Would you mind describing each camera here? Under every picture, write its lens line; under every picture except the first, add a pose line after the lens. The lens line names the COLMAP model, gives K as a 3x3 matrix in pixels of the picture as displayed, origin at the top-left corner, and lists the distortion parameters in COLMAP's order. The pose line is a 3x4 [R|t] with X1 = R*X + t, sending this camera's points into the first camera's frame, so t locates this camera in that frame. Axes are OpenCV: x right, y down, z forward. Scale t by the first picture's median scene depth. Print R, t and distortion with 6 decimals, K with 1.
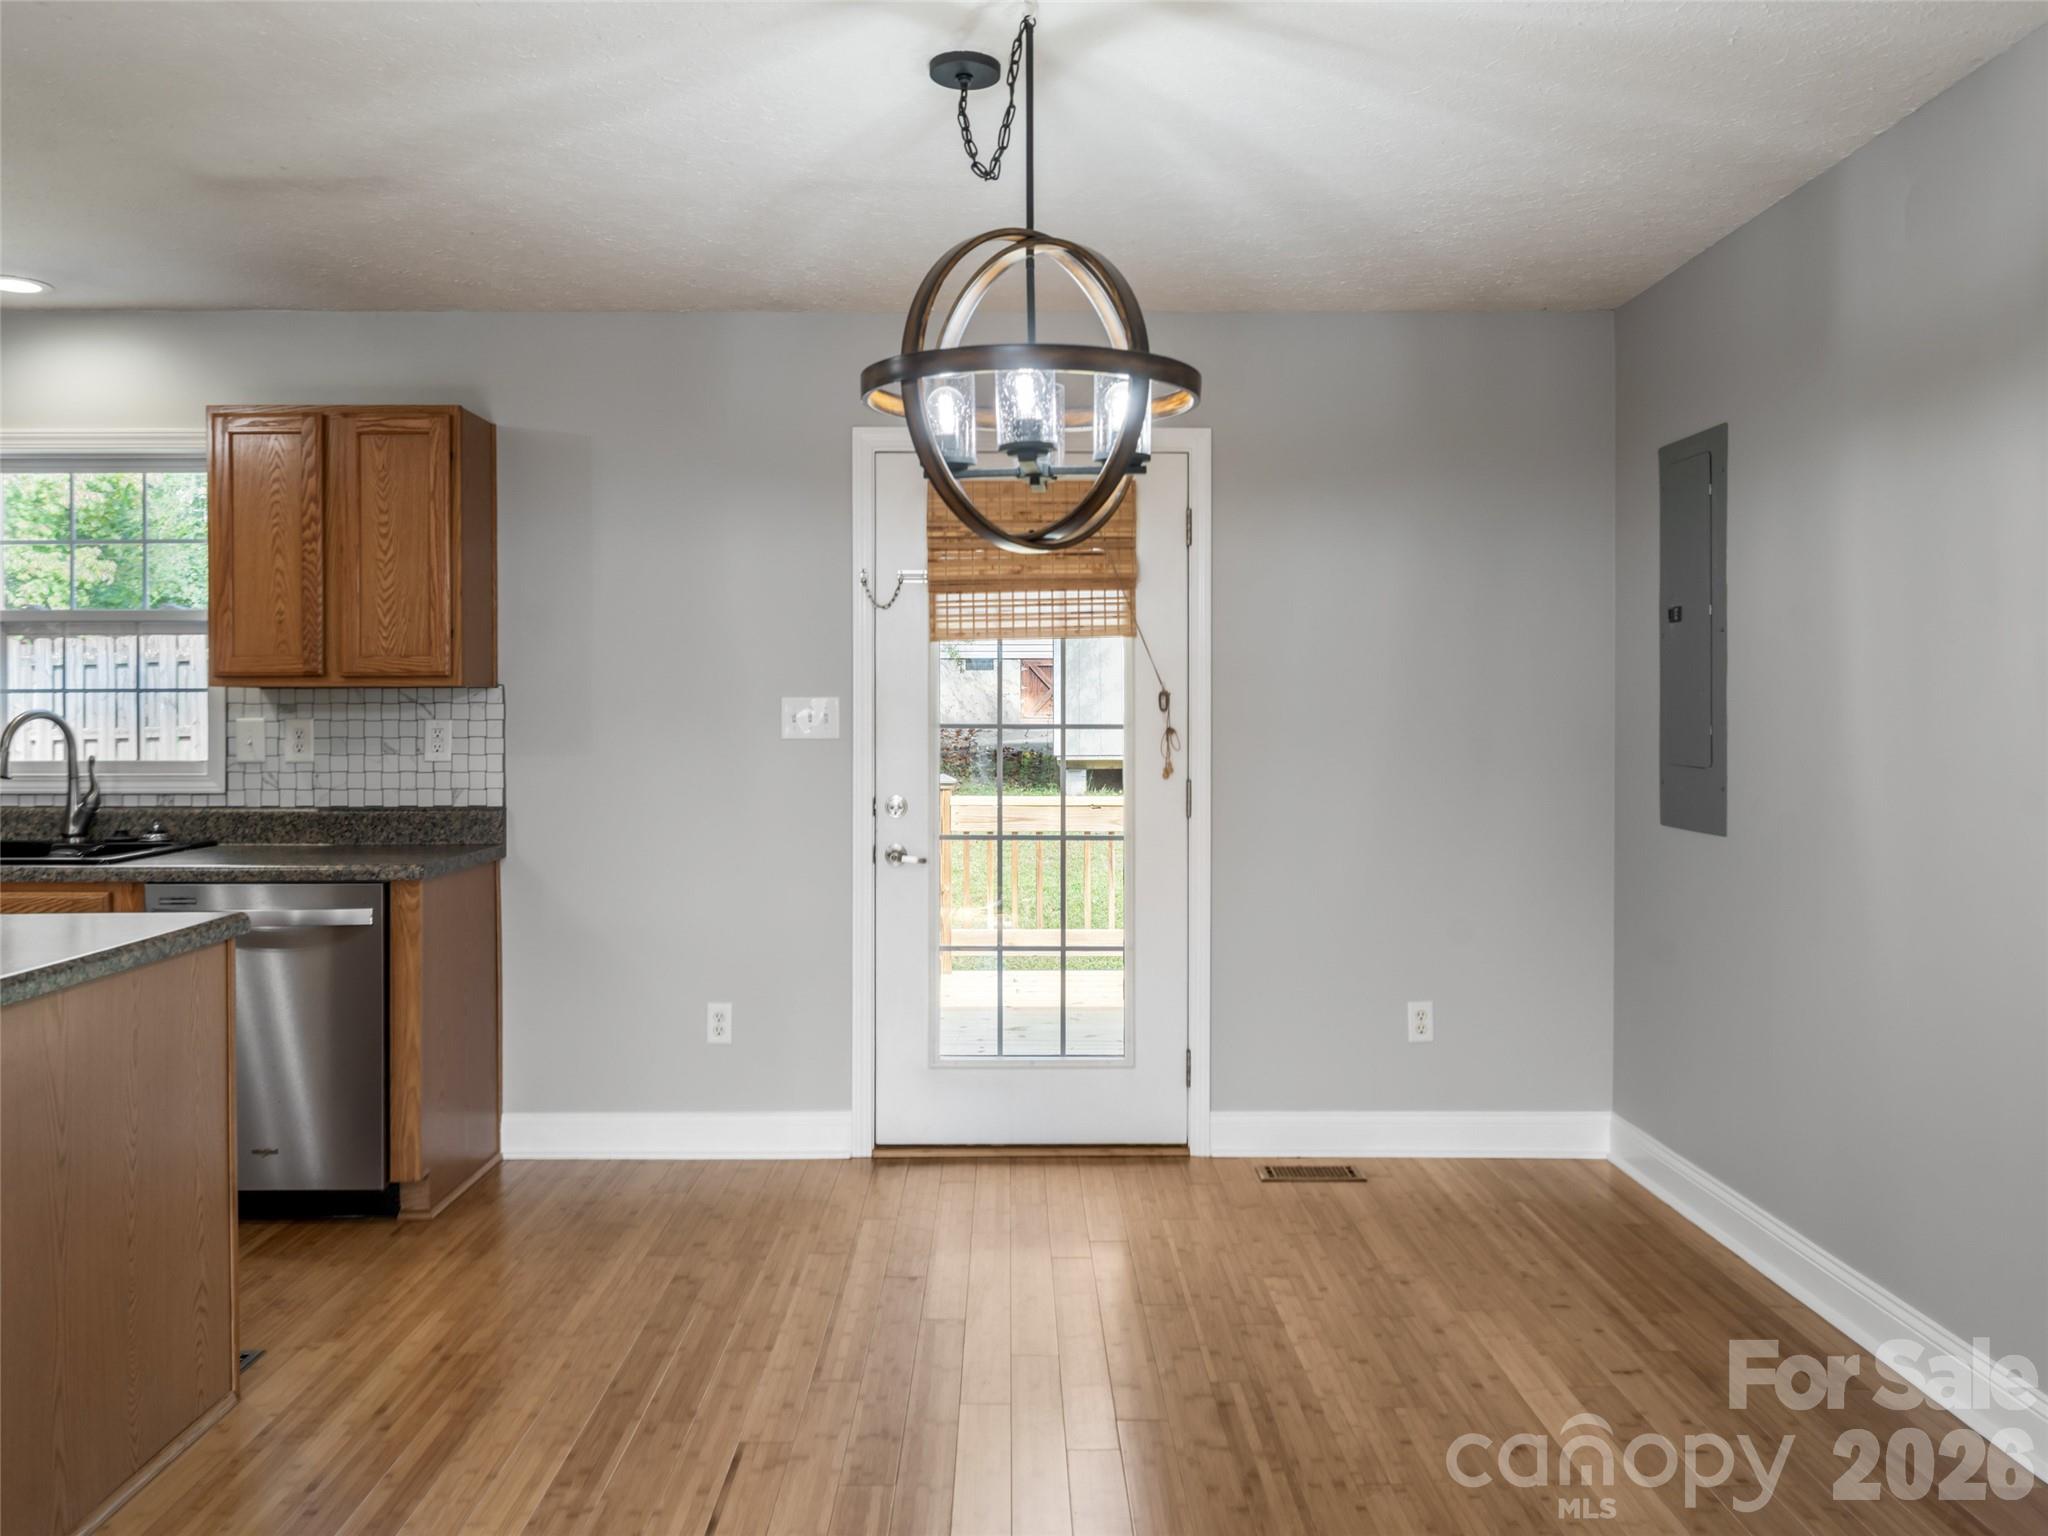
lens RADIAL K [[1548.9, 0, 1018.0], [0, 1548.9, 710.9], [0, 0, 1]] dist [-0.003134, -0.000659]
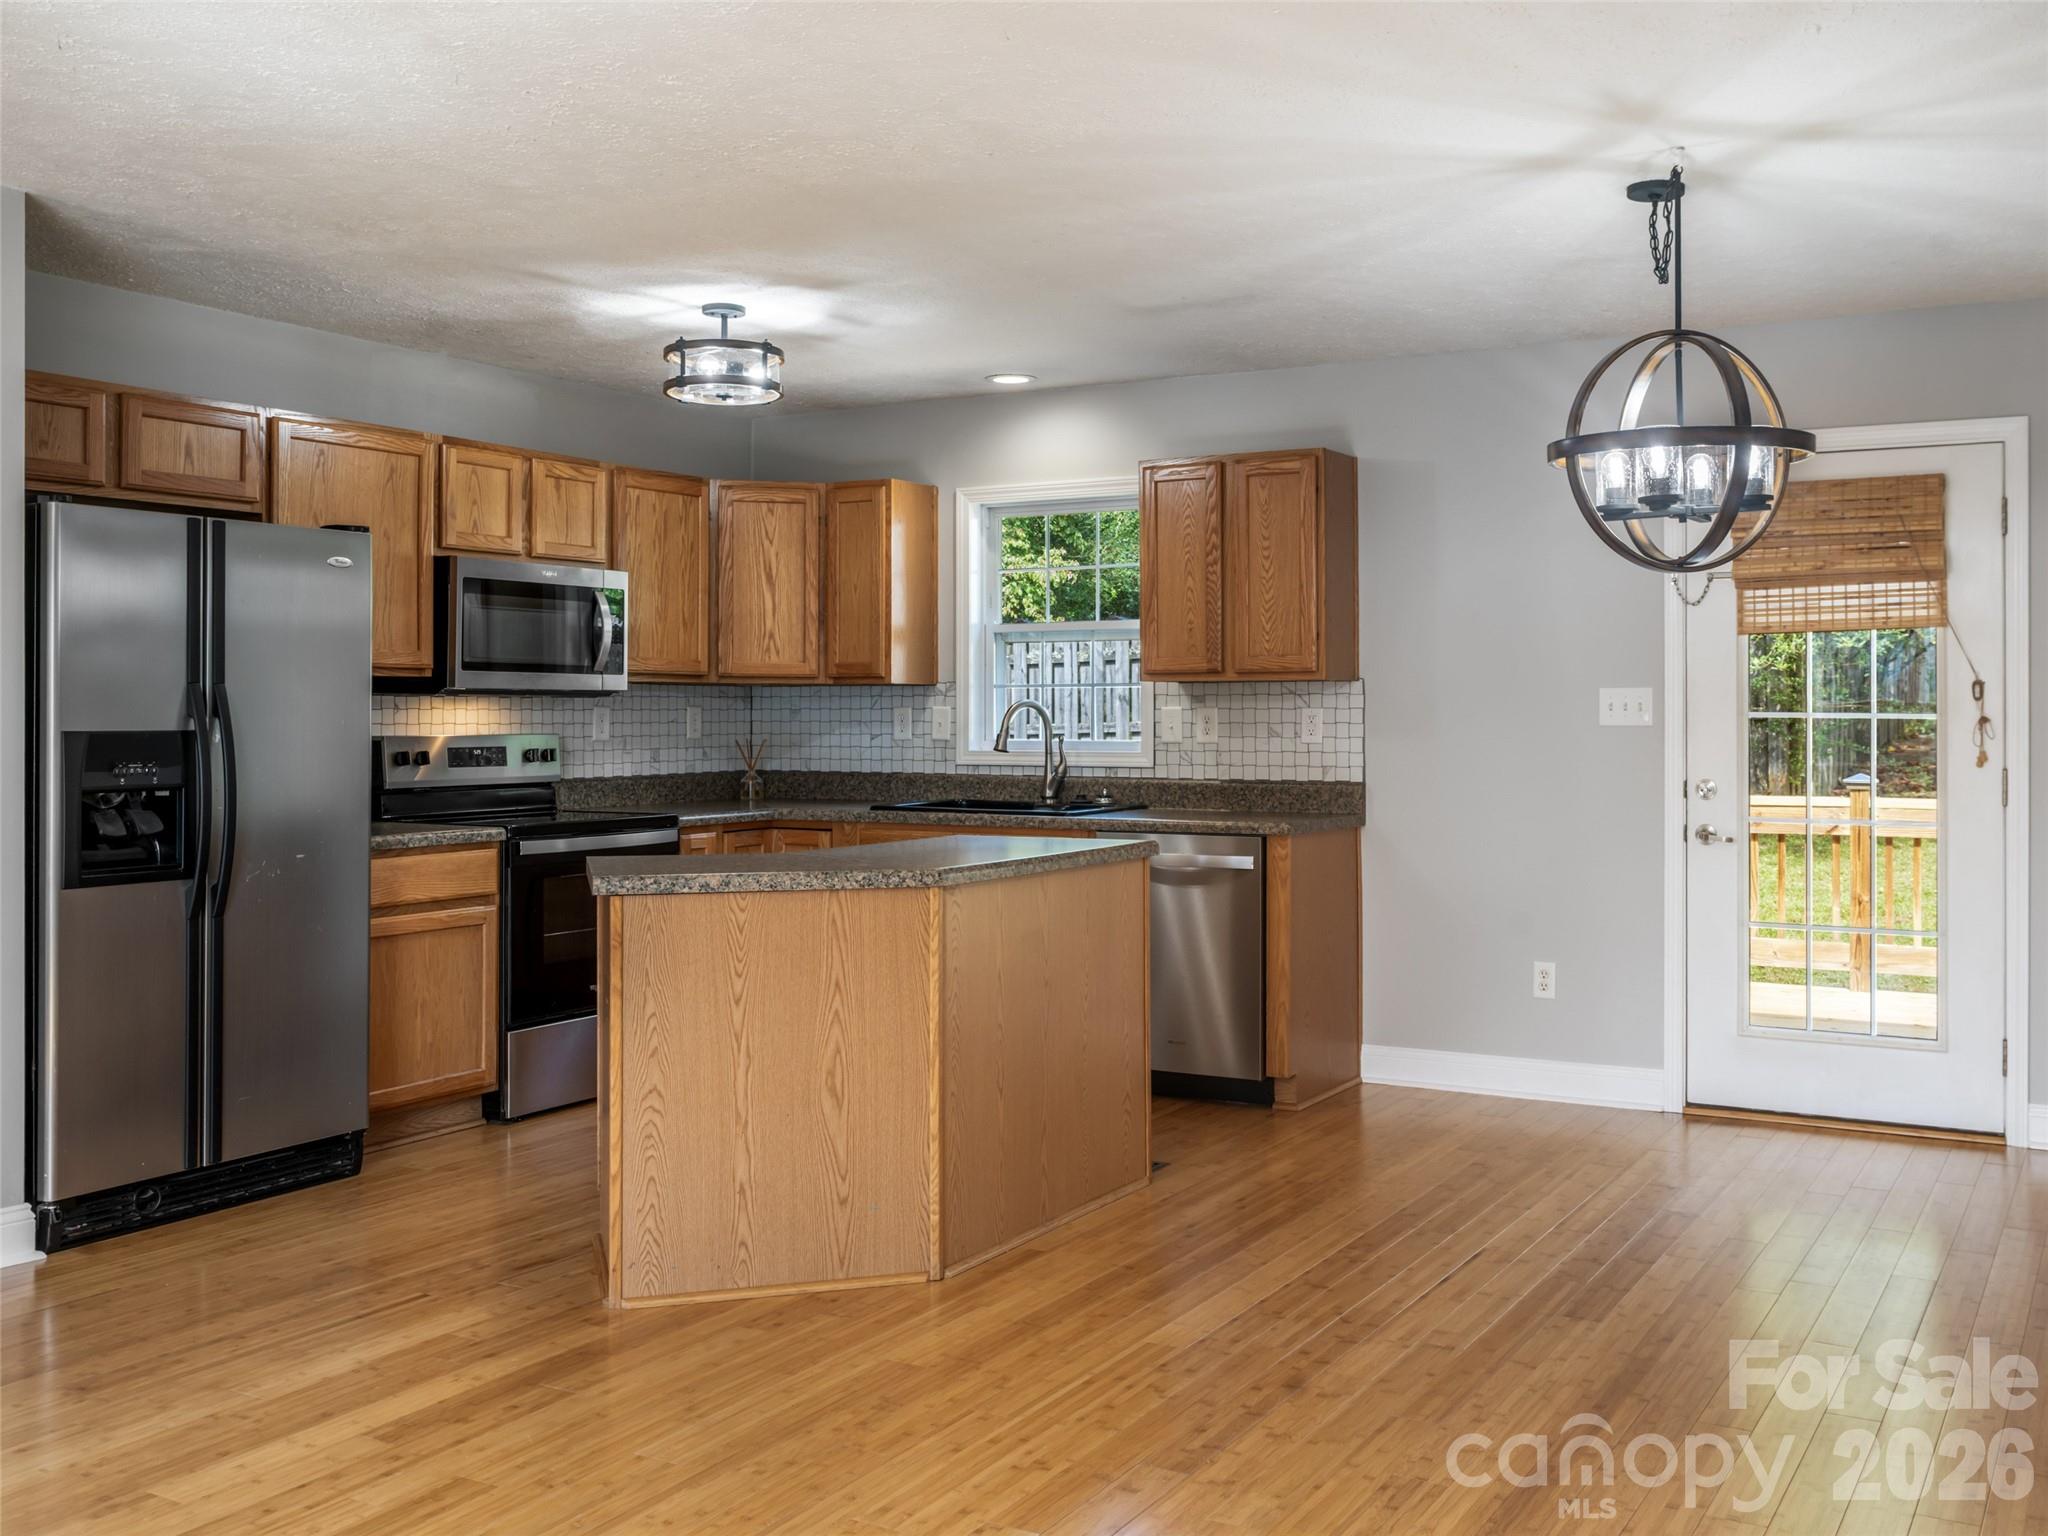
lens RADIAL K [[1905.1, 0, 1128.3], [0, 1905.1, 700.8], [0, 0, 1]] dist [0.000421, 0.003635]
pose [[0.876528, -0.001663, -0.481348, 0.207322], [-0.001014, 0.999985, -0.005302, 0.007915], [0.481349, 0.005135, 0.876514, -0.352517]]
